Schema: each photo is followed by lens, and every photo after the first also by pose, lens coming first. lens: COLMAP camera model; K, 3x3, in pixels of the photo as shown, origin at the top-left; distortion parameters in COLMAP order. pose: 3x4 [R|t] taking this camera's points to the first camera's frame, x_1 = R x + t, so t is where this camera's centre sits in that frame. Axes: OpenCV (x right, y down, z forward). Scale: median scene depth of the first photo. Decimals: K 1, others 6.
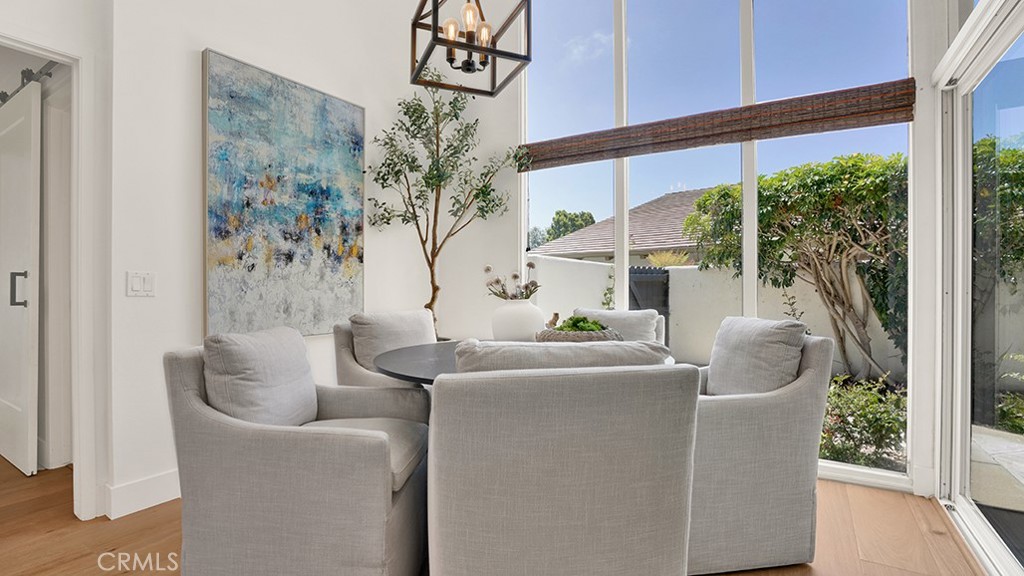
lens RADIAL K [[476.1, 0, 509.2], [0, 476.1, 286.9], [0, 0, 1]] dist [-0.045126, 0.009899]
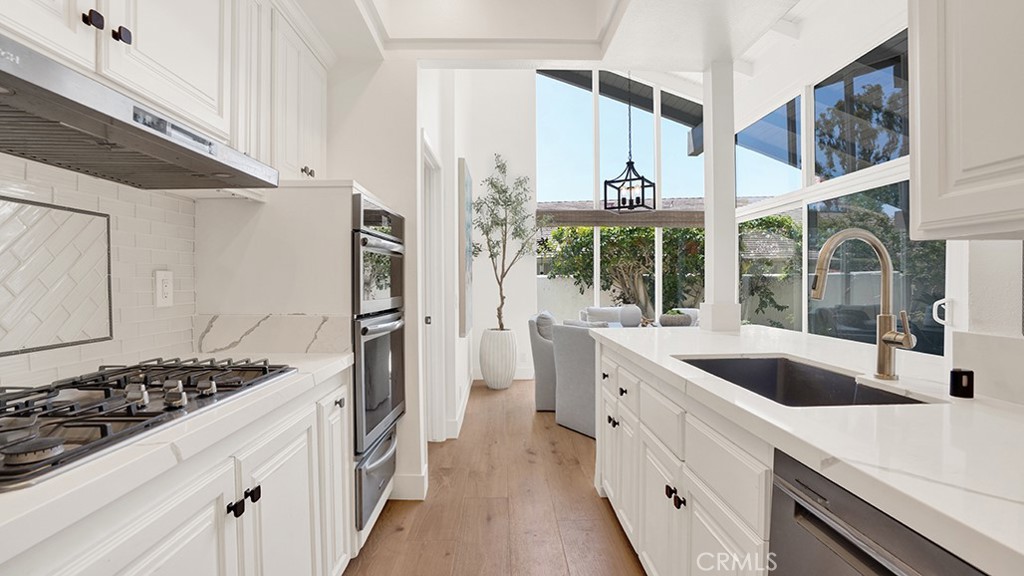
lens RADIAL K [[476.1, 0, 513.9], [0, 476.1, 289.2], [0, 0, 1]] dist [-0.045126, 0.009899]
pose [[0.835472, -0.013936, 0.549357, -1.009004], [0.006612, 0.999861, 0.015308, -0.049785], [-0.549494, -0.009157, 0.835448, -0.369093]]
